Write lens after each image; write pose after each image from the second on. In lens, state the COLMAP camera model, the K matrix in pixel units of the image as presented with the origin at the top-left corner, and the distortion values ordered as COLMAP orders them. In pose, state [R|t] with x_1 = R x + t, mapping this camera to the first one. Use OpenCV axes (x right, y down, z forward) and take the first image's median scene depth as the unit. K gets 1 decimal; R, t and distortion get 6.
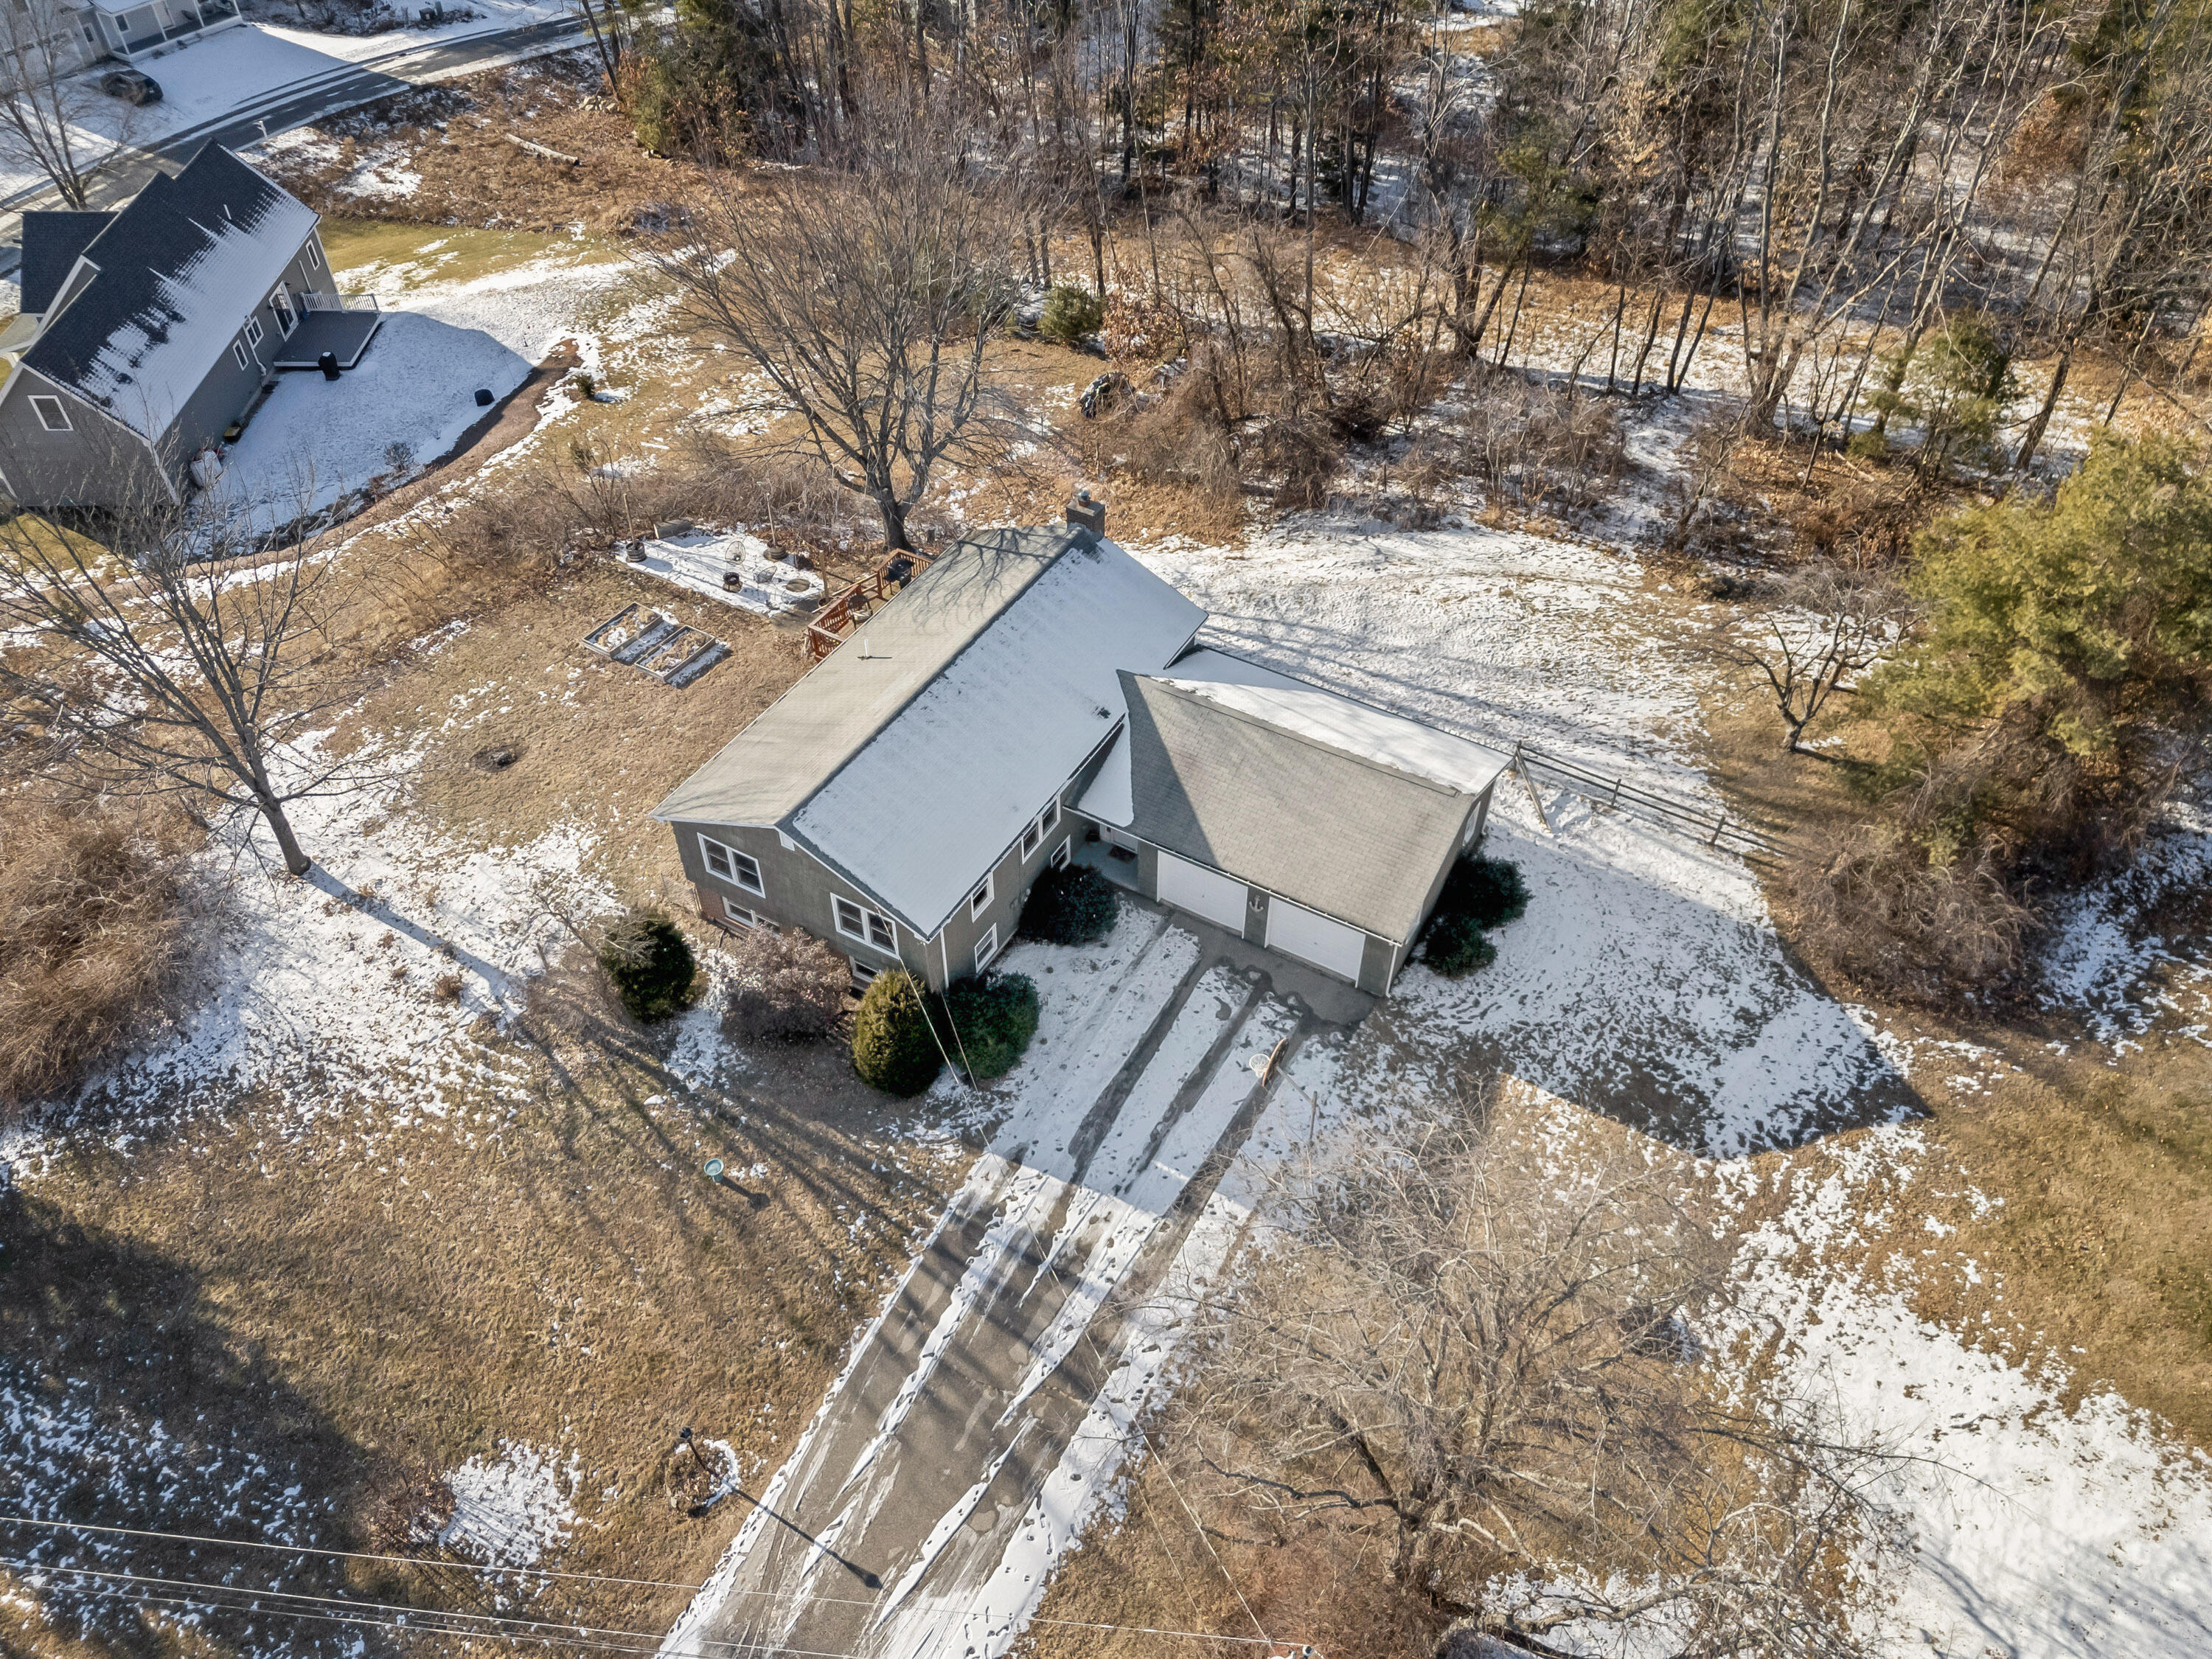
lens RADIAL K [[1632.6, 0, 1105.5], [0, 1632.6, 833.6], [0, 0, 1]] dist [0.060136, -0.041628]
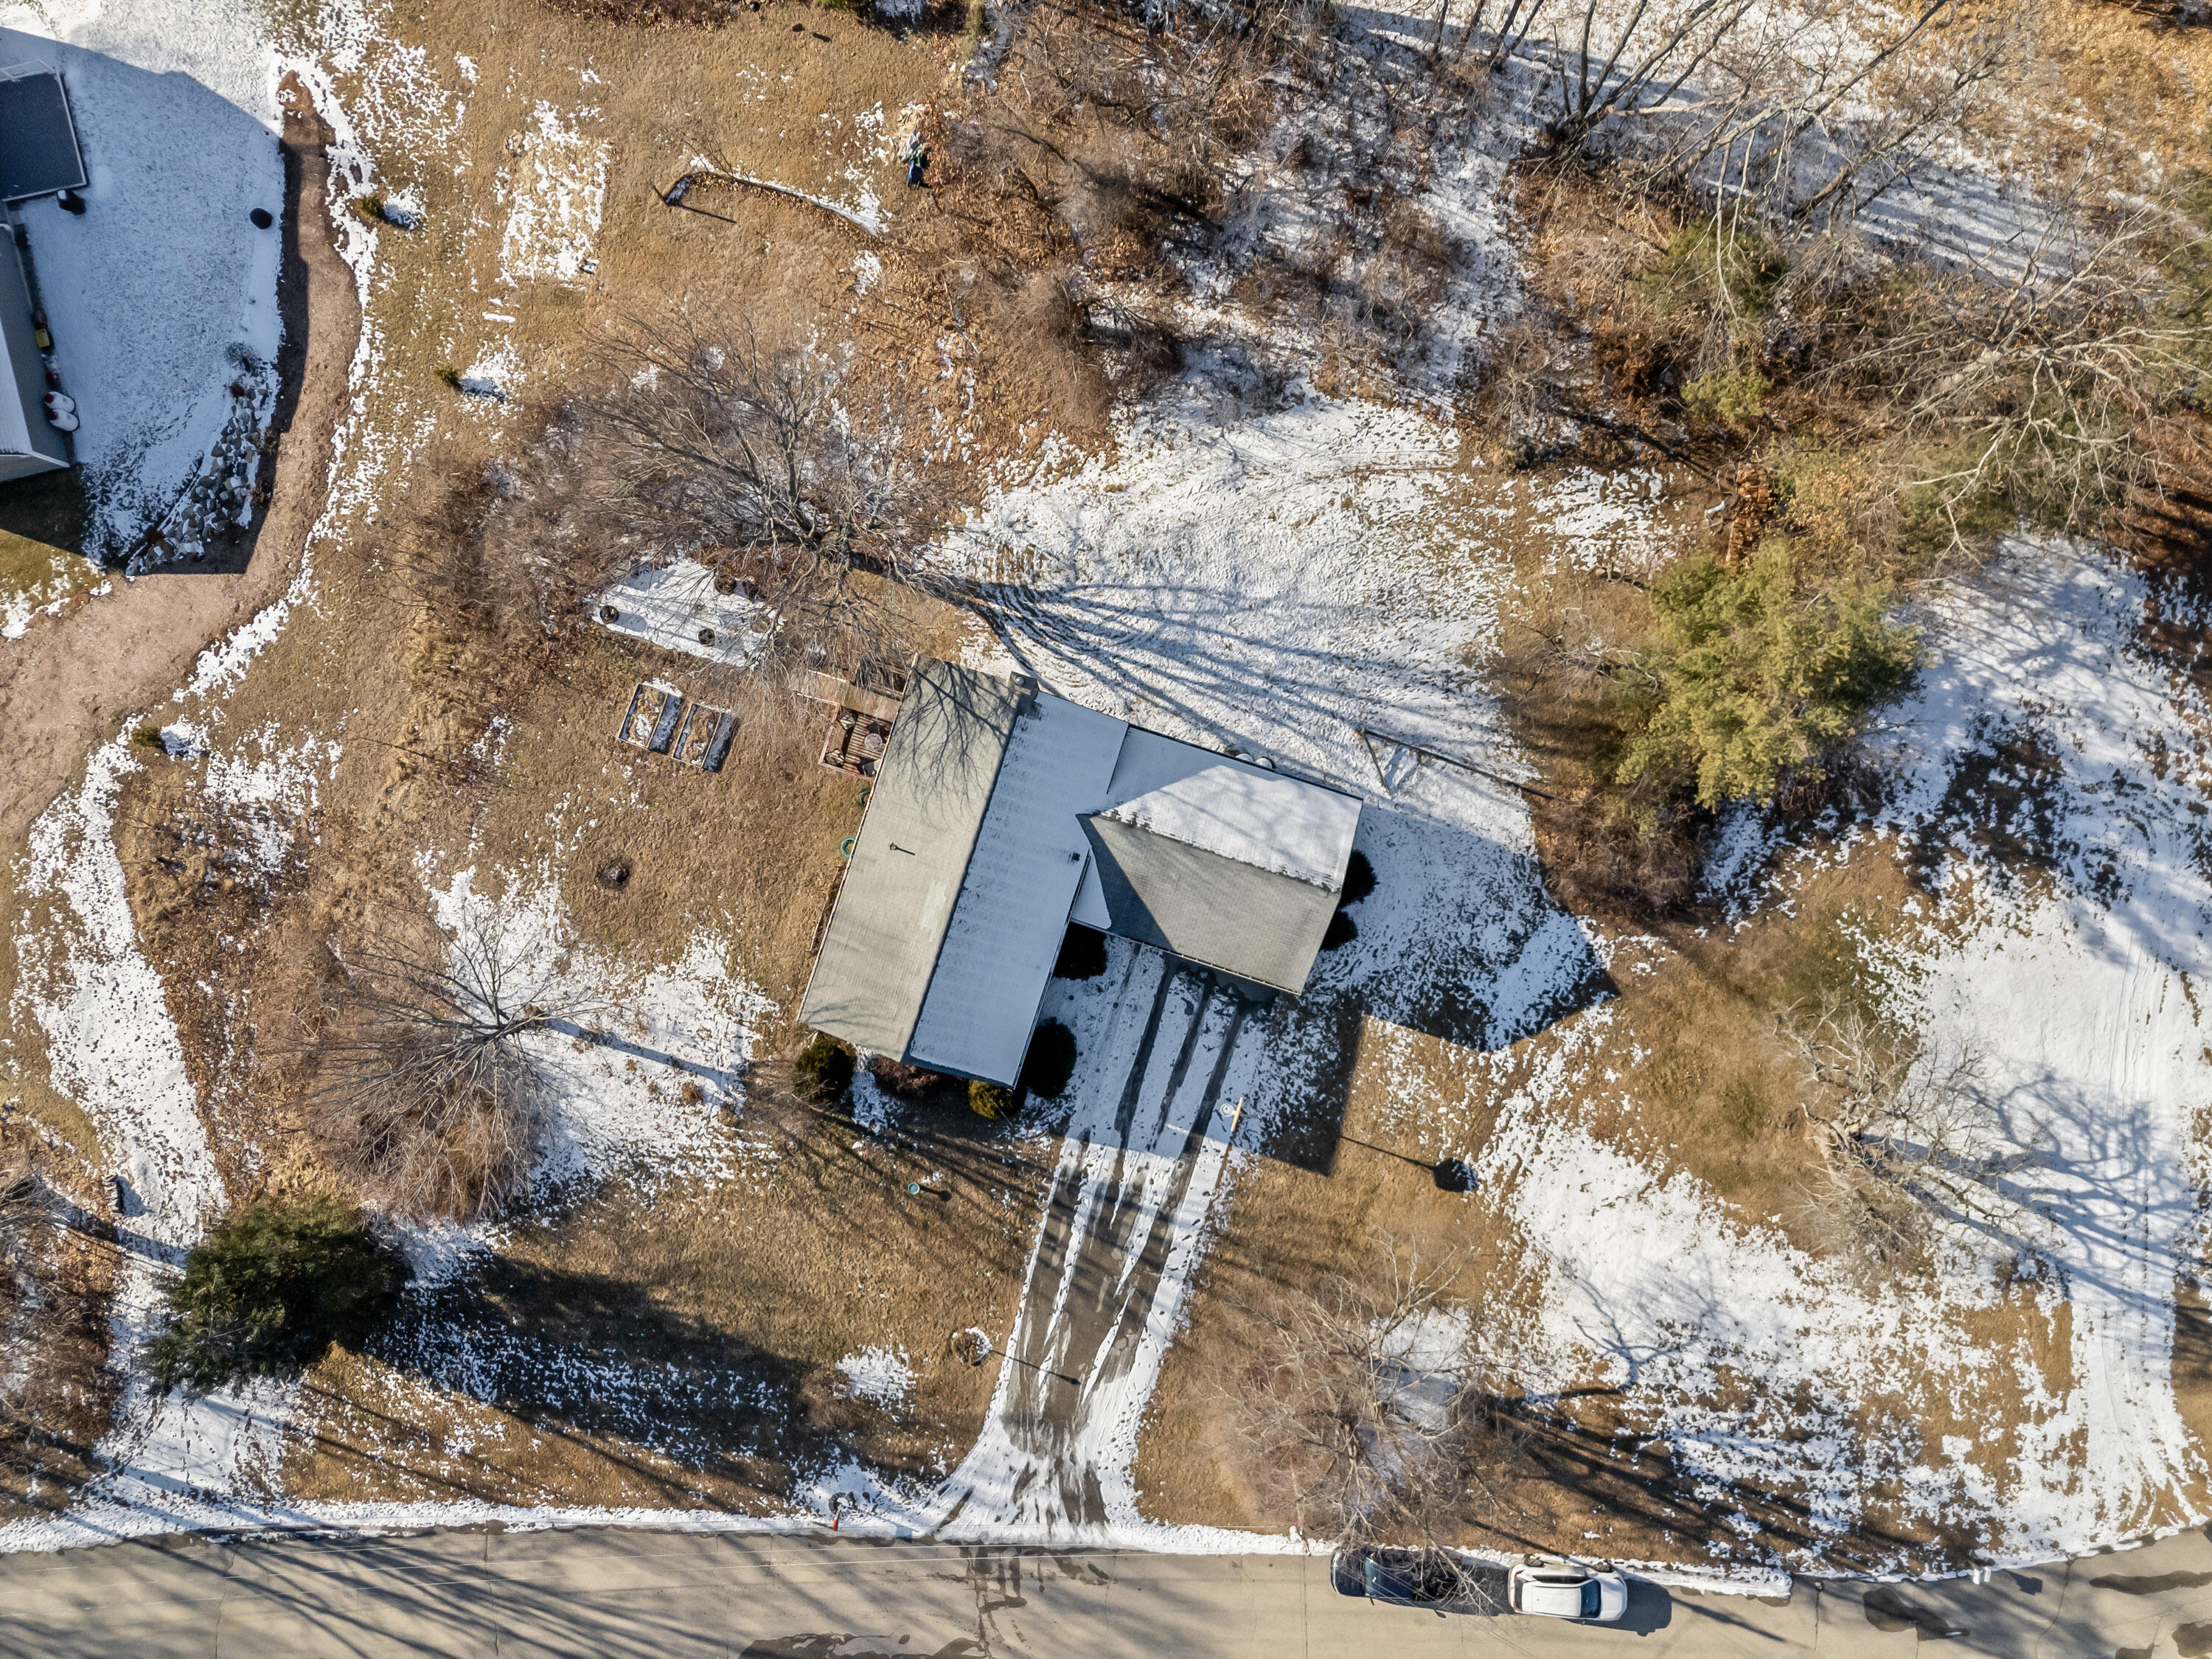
lens RADIAL K [[1632.6, 0, 1099.4], [0, 1632.6, 842.0], [0, 0, 1]] dist [0.060136, -0.041628]
pose [[0.977015, -0.213143, 0.003426, 0.017781], [0.146957, 0.685097, 0.713475, -1.136709], [-0.154419, -0.696572, 0.700673, 0.034628]]
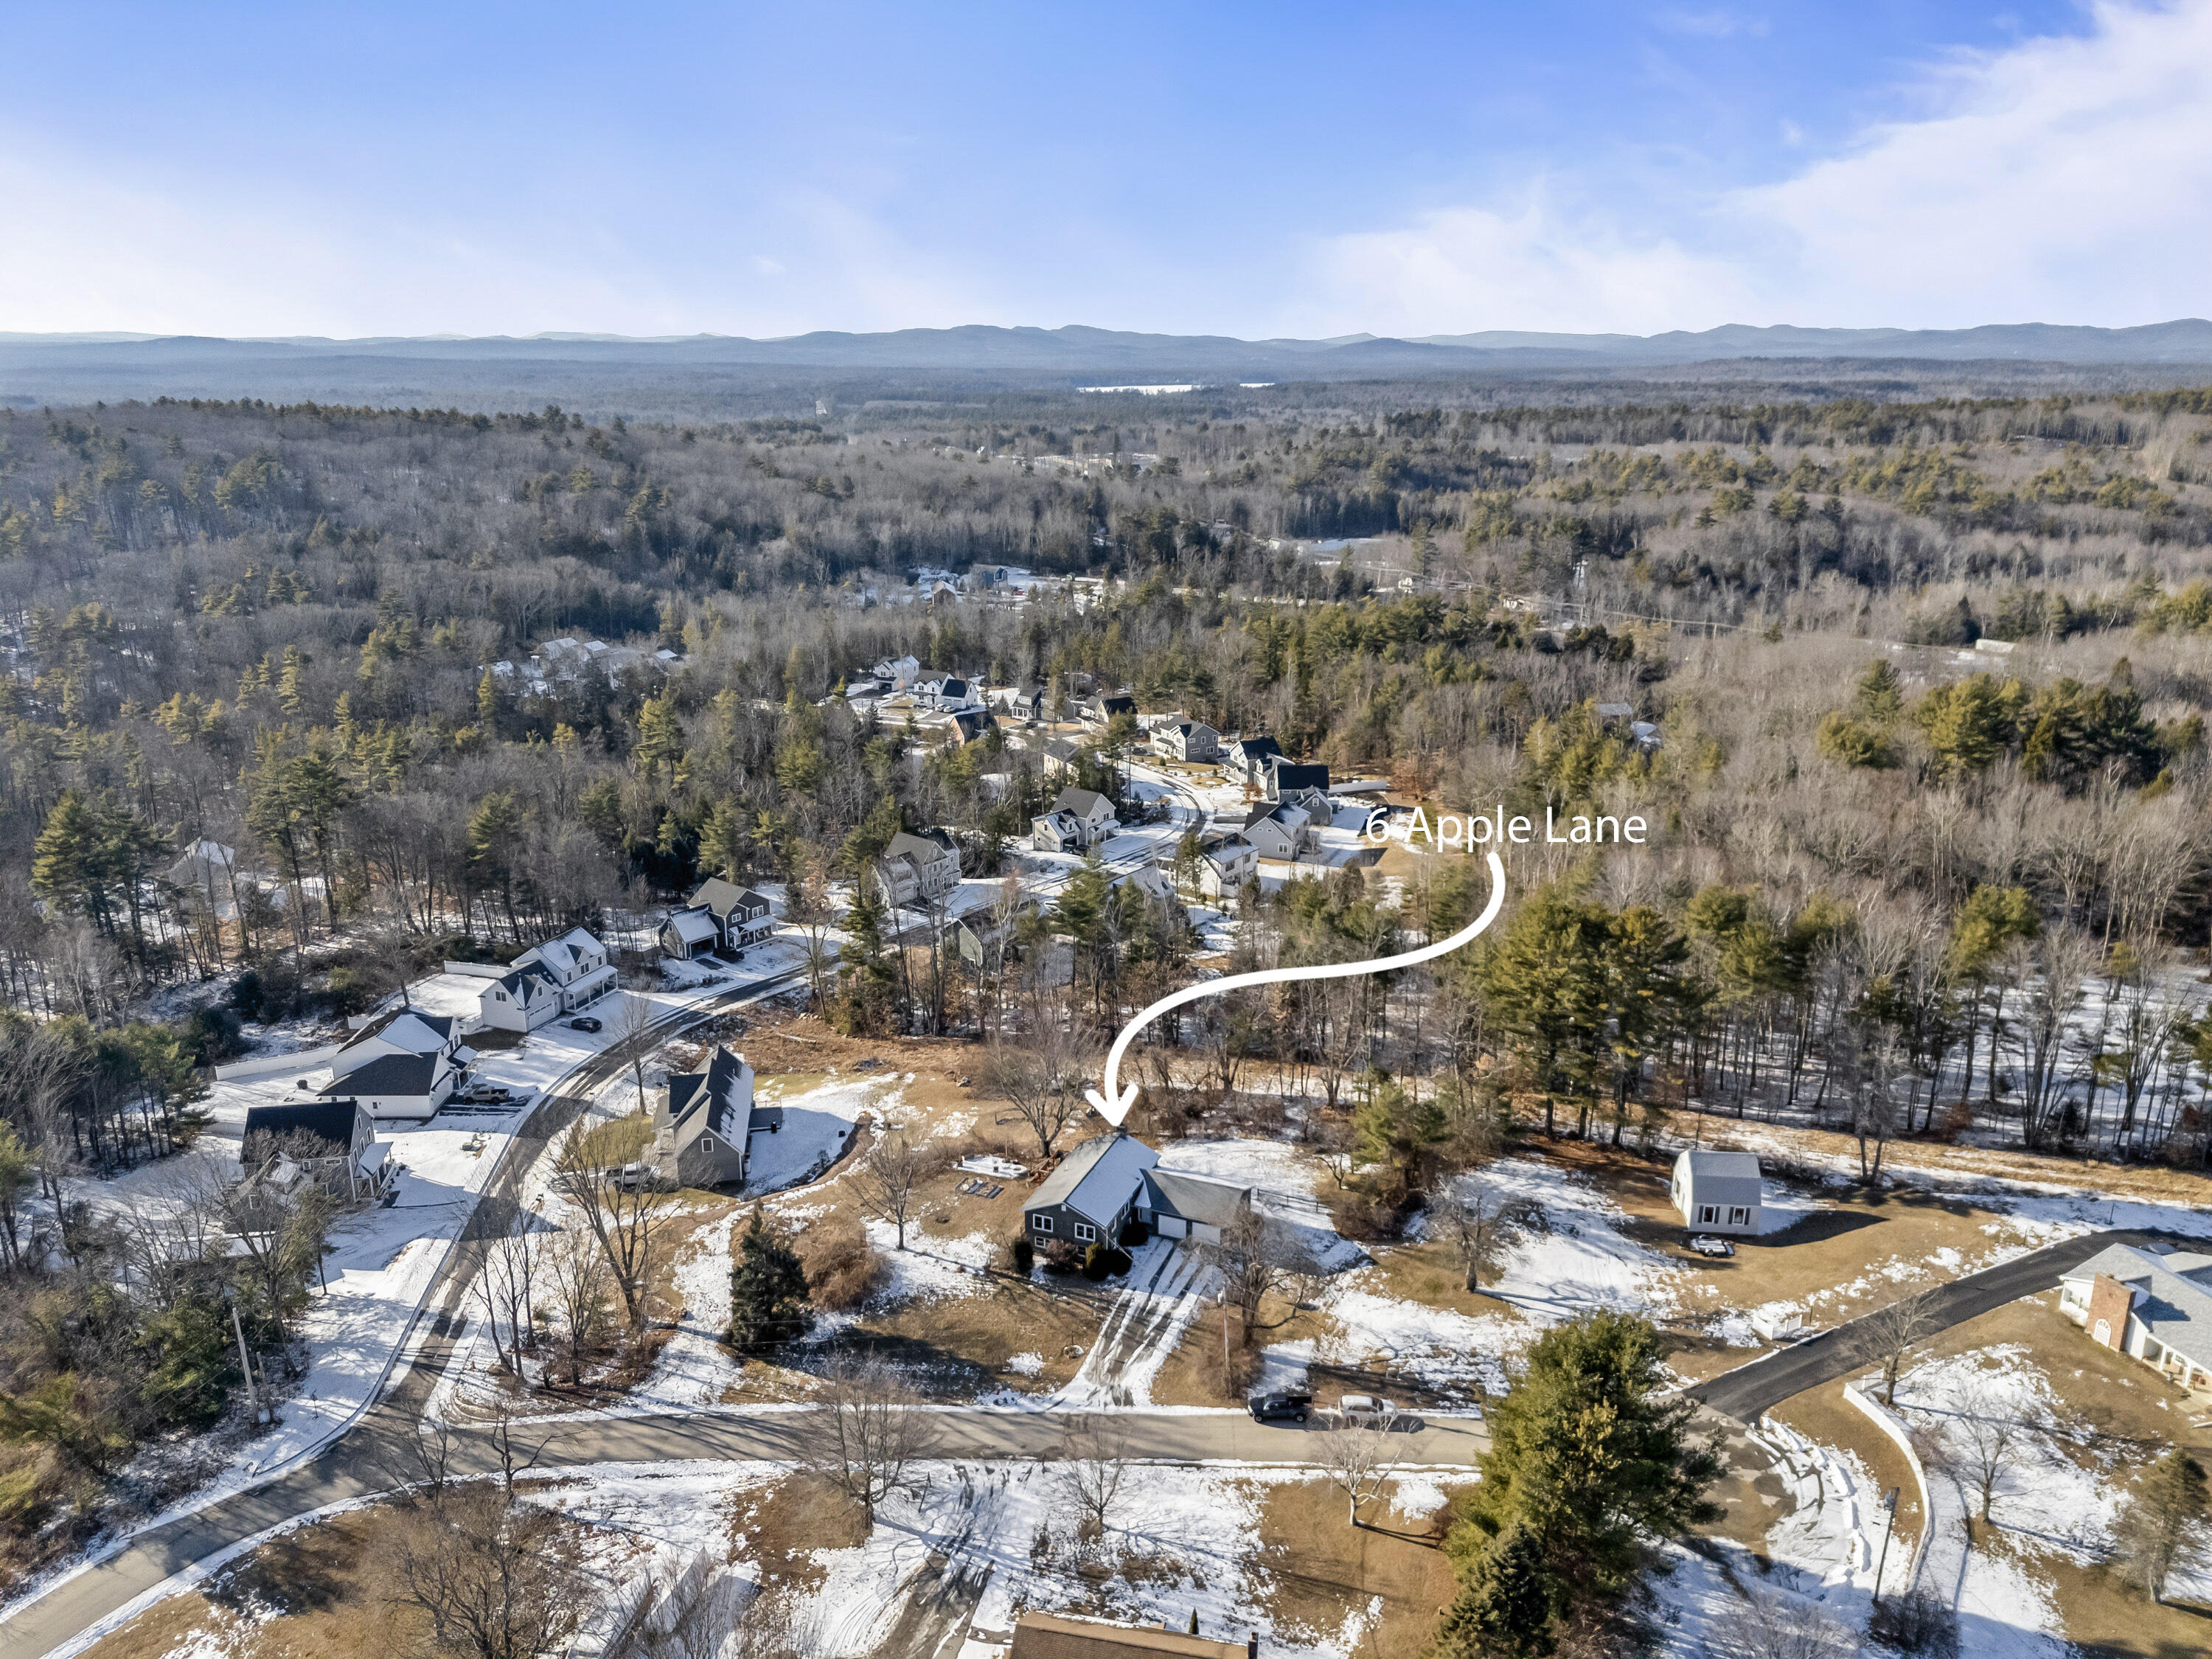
lens RADIAL K [[1632.6, 0, 1101.9], [0, 1632.6, 822.8], [0, 0, 1]] dist [0.060136, -0.041628]
pose [[0.990407, -0.040780, 0.132023, -0.537688], [0.098975, 0.876090, -0.471880, 0.953541], [-0.096421, 0.480420, 0.871722, -2.548498]]
